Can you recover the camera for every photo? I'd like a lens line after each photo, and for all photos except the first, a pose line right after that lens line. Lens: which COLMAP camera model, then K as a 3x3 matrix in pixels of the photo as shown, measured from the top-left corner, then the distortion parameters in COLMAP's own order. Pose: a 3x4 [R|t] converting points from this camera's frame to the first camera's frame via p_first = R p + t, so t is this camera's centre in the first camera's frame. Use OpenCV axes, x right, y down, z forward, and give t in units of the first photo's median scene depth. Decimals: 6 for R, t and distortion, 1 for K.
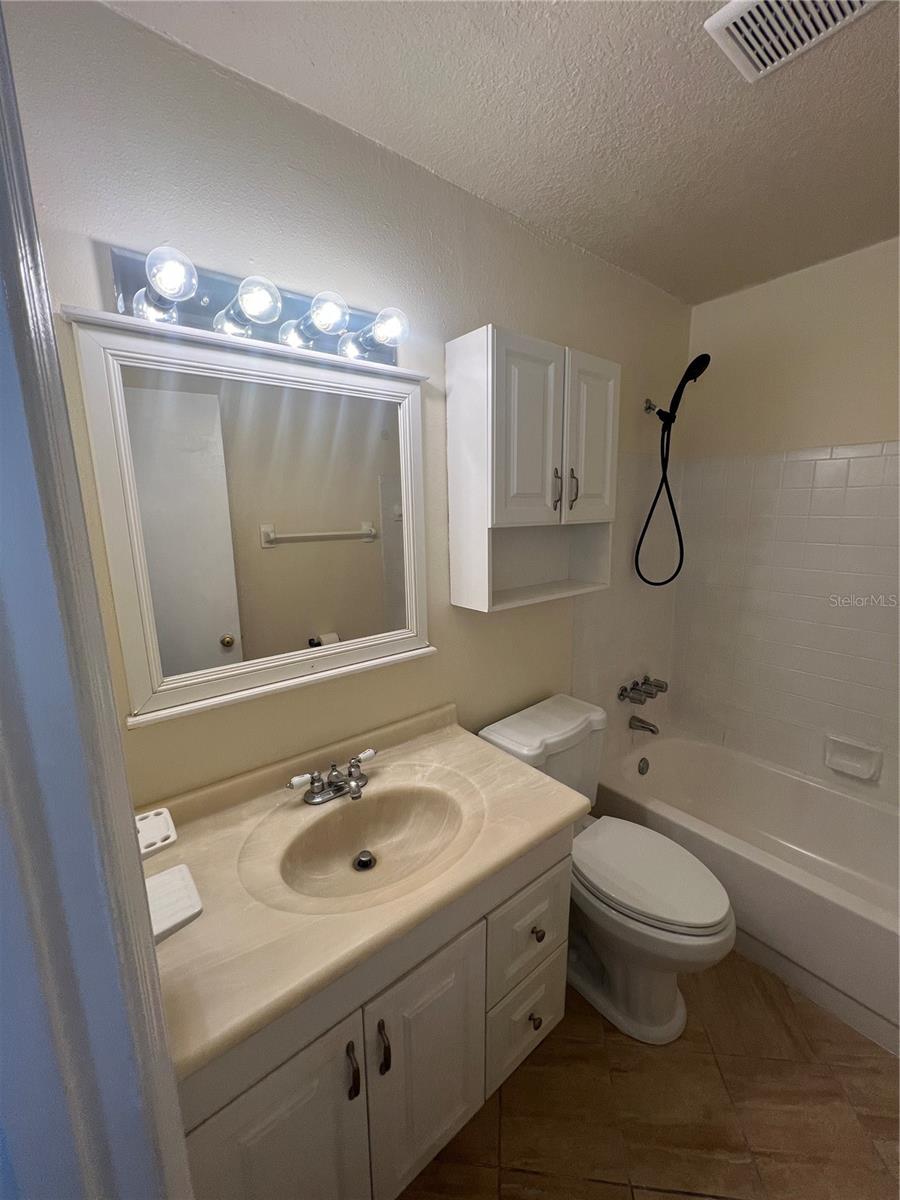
lens RADIAL K [[478.0, 0, 455.8], [0, 478.0, 596.9], [0, 0, 1]] dist [-0.002731, 0.000622]
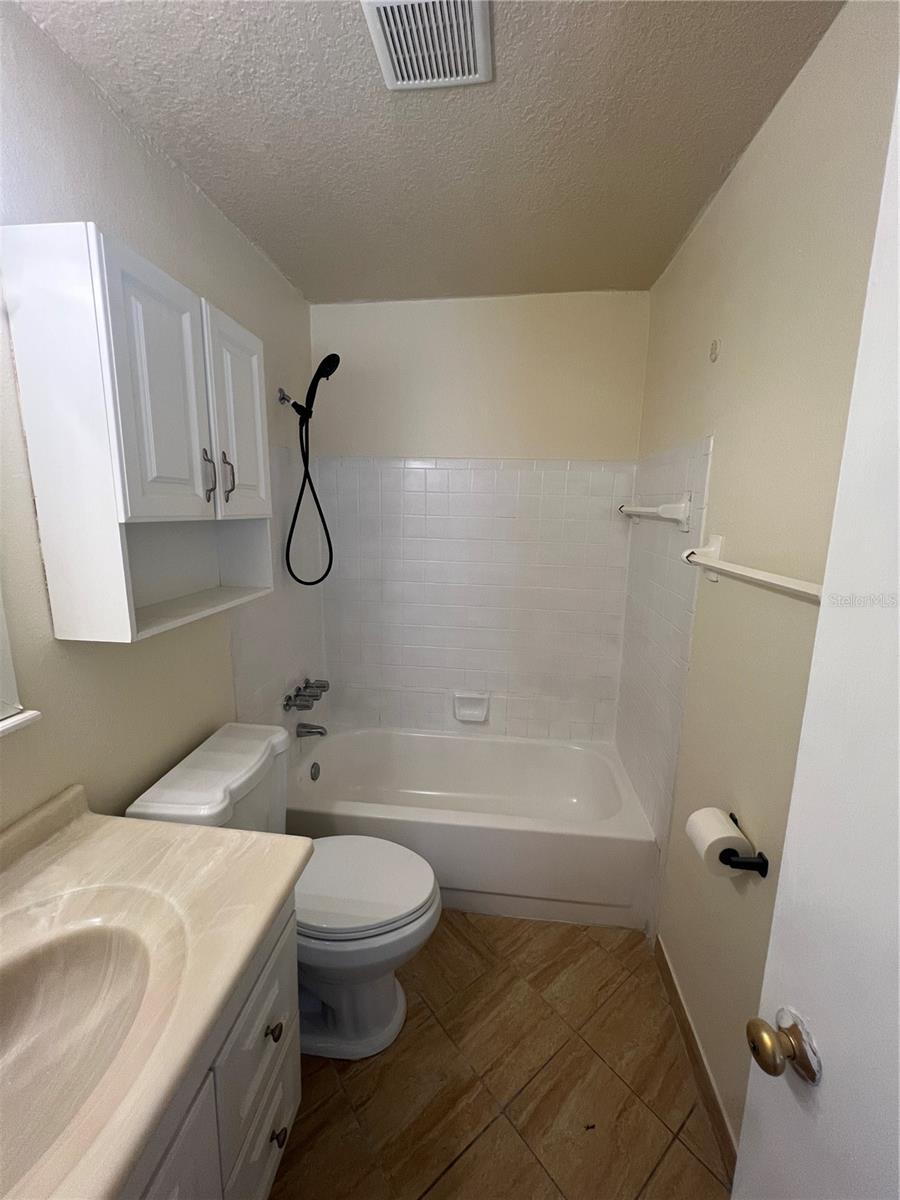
lens RADIAL K [[478.0, 0, 453.1], [0, 478.0, 597.2], [0, 0, 1]] dist [-0.002731, 0.000622]
pose [[0.711433, -0.101993, 0.695314, -0.077842], [0.102195, 0.993910, 0.041228, -0.014324], [-0.695284, 0.041727, 0.717523, 0.156684]]
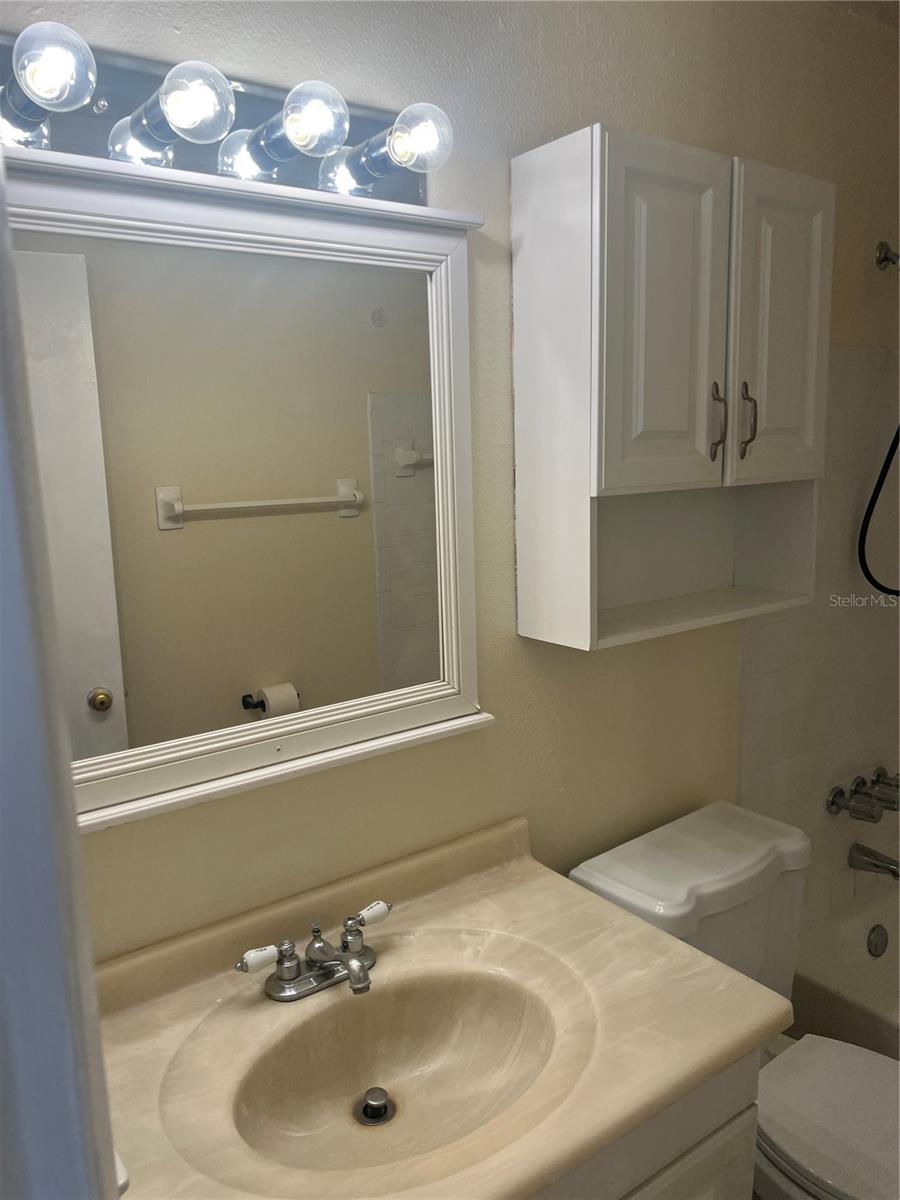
lens RADIAL K [[899.0, 0, 444.3], [0, 899.0, 604.8], [0, 0, 1]] dist [0.035318, -0.035977]
pose [[0.998556, -0.004487, -0.053526, -0.043659], [0.004066, 0.999960, -0.007967, -0.012449], [0.053560, 0.007738, 0.998535, -0.032681]]
